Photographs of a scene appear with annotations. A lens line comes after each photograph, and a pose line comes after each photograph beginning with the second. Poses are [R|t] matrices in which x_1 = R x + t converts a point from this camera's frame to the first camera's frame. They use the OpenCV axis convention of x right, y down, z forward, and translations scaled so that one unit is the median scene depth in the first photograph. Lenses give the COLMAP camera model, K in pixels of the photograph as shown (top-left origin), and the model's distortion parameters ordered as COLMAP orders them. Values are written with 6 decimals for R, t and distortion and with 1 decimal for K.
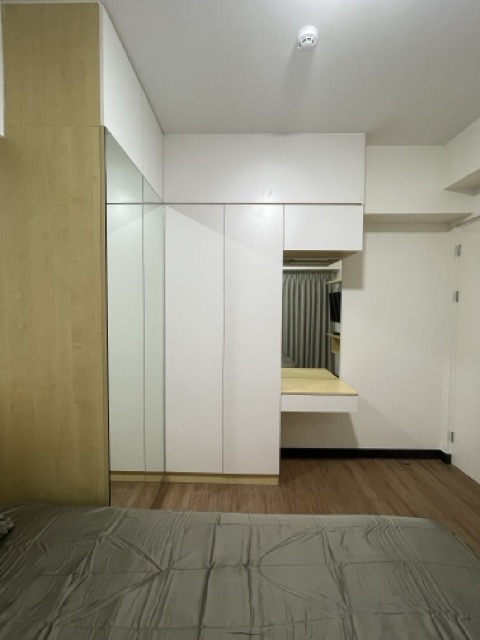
lens RADIAL K [[258.9, 0, 239.7], [0, 258.9, 316.5], [0, 0, 1]] dist [-0.000134, -0.000001]
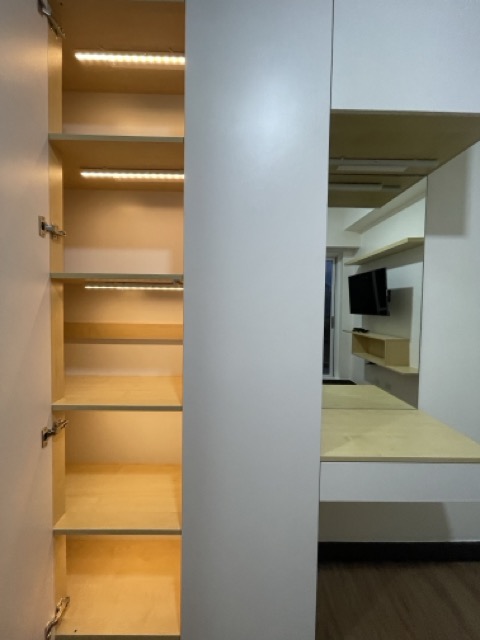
lens RADIAL K [[258.9, 0, 239.7], [0, 258.9, 316.5], [0, 0, 1]] dist [-0.000134, -0.000001]
pose [[0.999457, 0.001893, 0.032907, 0.014011], [-0.001926, 0.999998, 0.000955, 0.065067], [-0.032905, -0.001018, 0.999458, 0.575936]]
